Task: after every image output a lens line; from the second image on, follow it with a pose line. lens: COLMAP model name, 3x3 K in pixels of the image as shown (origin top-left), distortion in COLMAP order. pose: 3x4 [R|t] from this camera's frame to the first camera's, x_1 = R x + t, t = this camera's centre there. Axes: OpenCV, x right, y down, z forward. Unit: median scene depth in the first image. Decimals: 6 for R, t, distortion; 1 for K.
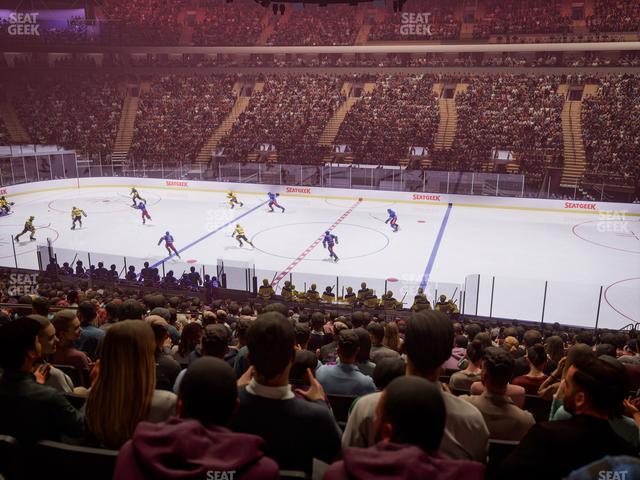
lens RADIAL K [[600.2, 0, 317.4], [0, 600.2, 244.1], [0, 0, 1]] dist [-0.000989, 0.000000]
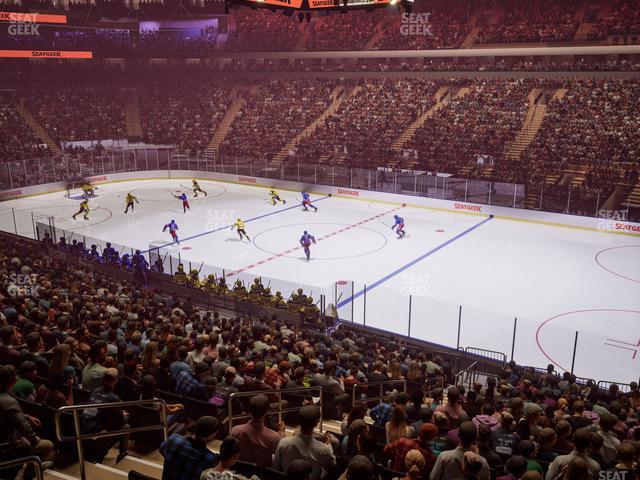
lens RADIAL K [[600.2, 0, 317.8], [0, 600.2, 245.1], [0, 0, 1]] dist [-0.000989, 0.000000]
pose [[0.949471, 0.086092, -0.301815, 0.217476], [-0.086779, 0.996165, 0.011158, -0.006374], [0.301618, 0.015597, 0.953301, 0.010055]]
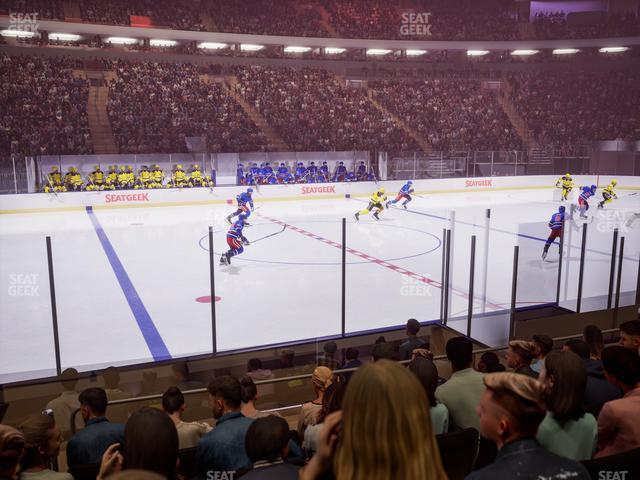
lens RADIAL K [[600.2, 0, 319.9], [0, 600.2, 239.2], [0, 0, 1]] dist [-0.000989, 0.000000]
pose [[0.775621, -0.112066, 0.621171, -0.242385], [0.175356, 0.983630, -0.041500, 0.010548], [-0.606352, 0.141114, 0.782575, 0.380857]]
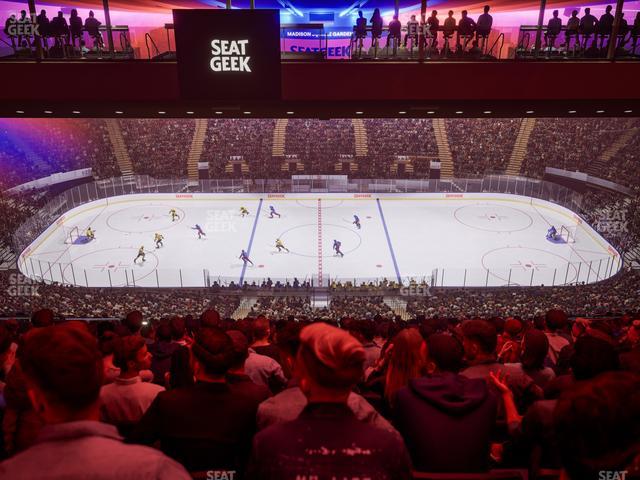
lens RADIAL K [[600.2, 0, 313.5], [0, 600.2, 243.8], [0, 0, 1]] dist [-0.000989, 0.000000]
pose [[0.961897, -0.110599, 0.250043, -0.298457], [0.075342, 0.986345, 0.146445, -0.167983], [-0.262825, -0.122027, 0.957096, -0.407234]]
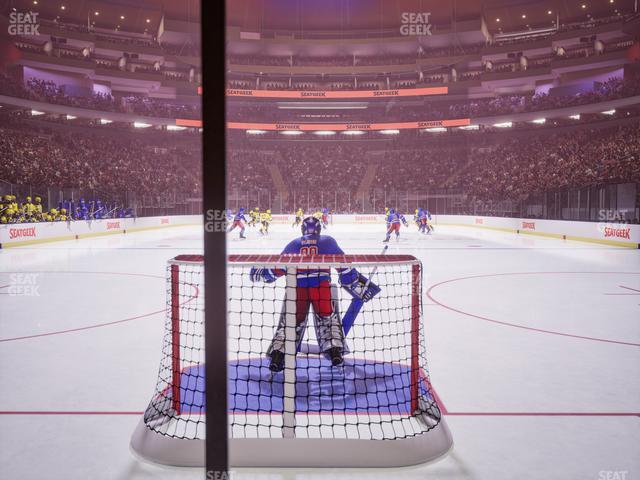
lens RADIAL K [[600.2, 0, 319.8], [0, 600.2, 238.8], [0, 0, 1]] dist [-0.000989, 0.000000]
pose [[-0.257049, -0.051428, 0.965029, -0.526495], [0.266119, 0.956209, 0.121843, -0.073534], [-0.929035, 0.288132, -0.232106, 0.822006]]
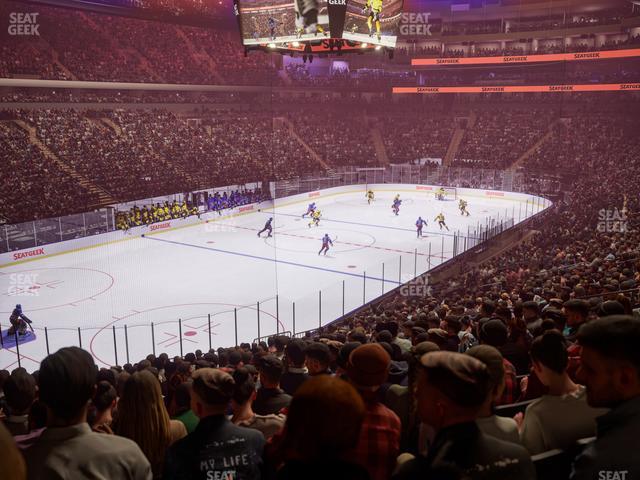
lens RADIAL K [[600.2, 0, 319.5], [0, 600.2, 237.2], [0, 0, 1]] dist [-0.000989, 0.000000]
pose [[0.325629, -0.203245, 0.923394, -0.790663], [0.261824, 0.957814, 0.118490, -0.111590], [-0.908523, 0.203183, 0.365107, 0.378370]]
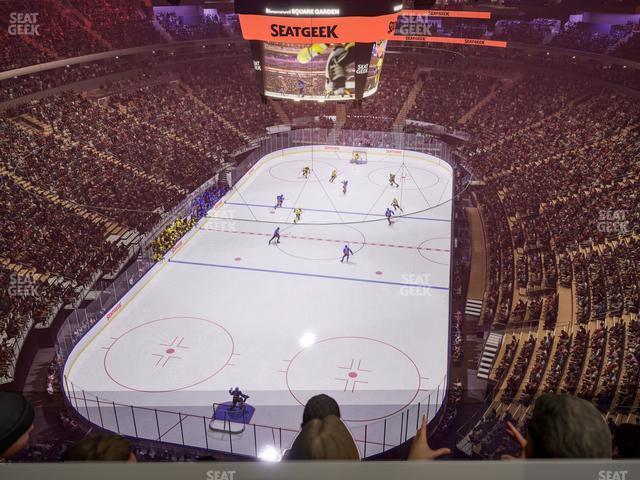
lens RADIAL K [[600.2, 0, 316.5], [0, 600.2, 237.5], [0, 0, 1]] dist [-0.000989, 0.000000]
pose [[-0.055768, -0.420514, 0.905571, -0.950034], [0.277394, 0.864750, 0.418641, -0.453700], [-0.959136, 0.274547, 0.068423, 0.625995]]
